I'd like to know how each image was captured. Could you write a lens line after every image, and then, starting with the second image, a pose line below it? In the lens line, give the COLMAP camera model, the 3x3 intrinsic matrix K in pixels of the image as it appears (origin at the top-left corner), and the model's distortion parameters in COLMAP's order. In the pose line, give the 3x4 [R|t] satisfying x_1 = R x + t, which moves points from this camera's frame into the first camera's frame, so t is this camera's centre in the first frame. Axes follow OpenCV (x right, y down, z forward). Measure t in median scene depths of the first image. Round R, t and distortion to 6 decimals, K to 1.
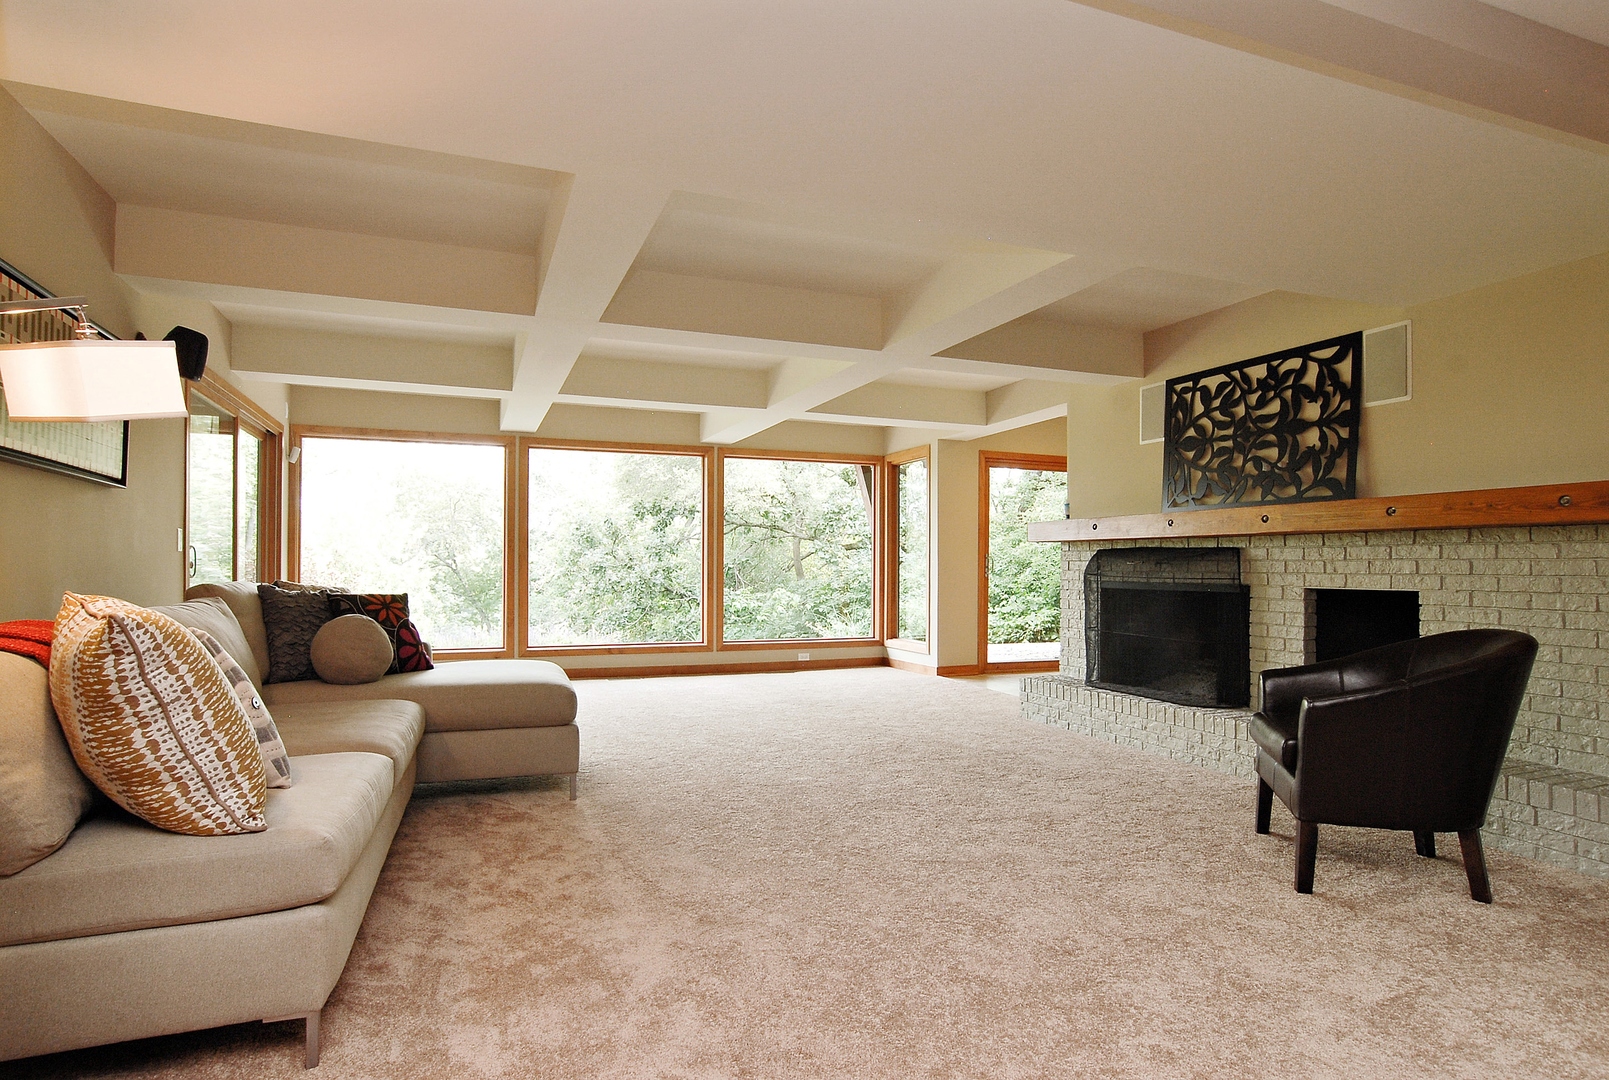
lens RADIAL K [[883.8, 0, 800.4], [0, 883.8, 565.5], [0, 0, 1]] dist [-0.026134, 0.000331]
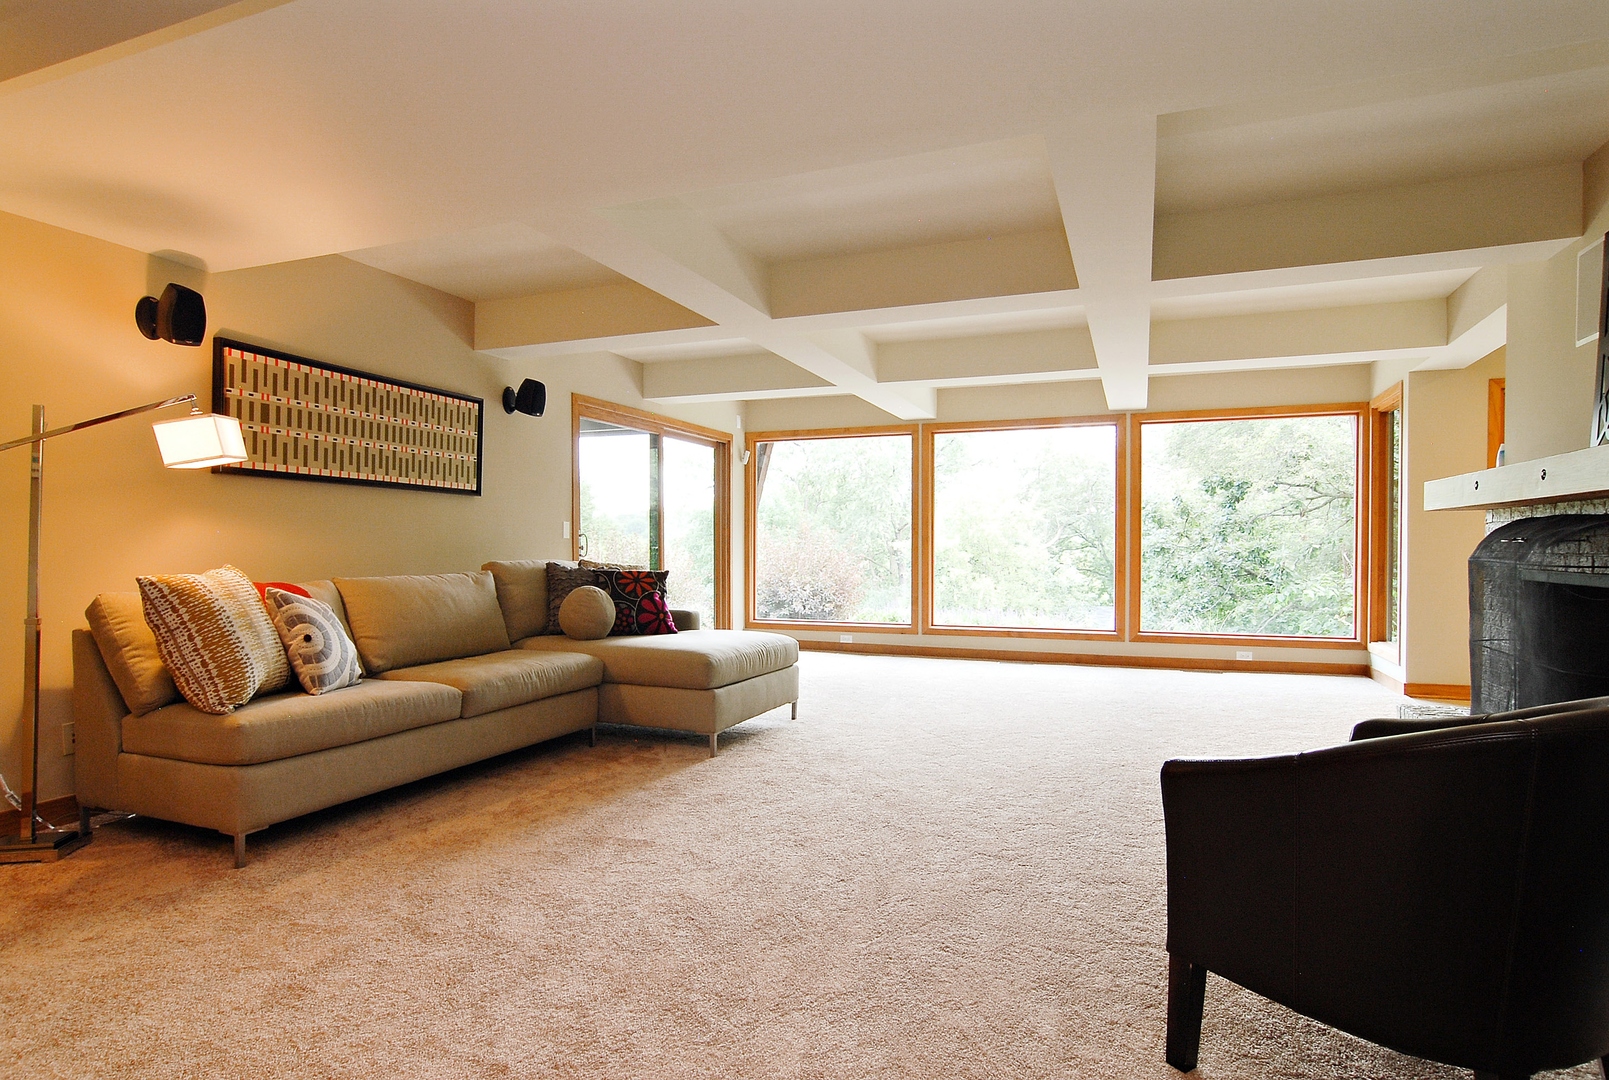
lens RADIAL K [[883.8, 0, 800.4], [0, 883.8, 565.5], [0, 0, 1]] dist [-0.026134, 0.000331]
pose [[0.729394, 0.010855, -0.684008, 0.396902], [0.003814, 0.999794, 0.019933, 0.000815], [0.684083, -0.017148, 0.729203, 0.177894]]
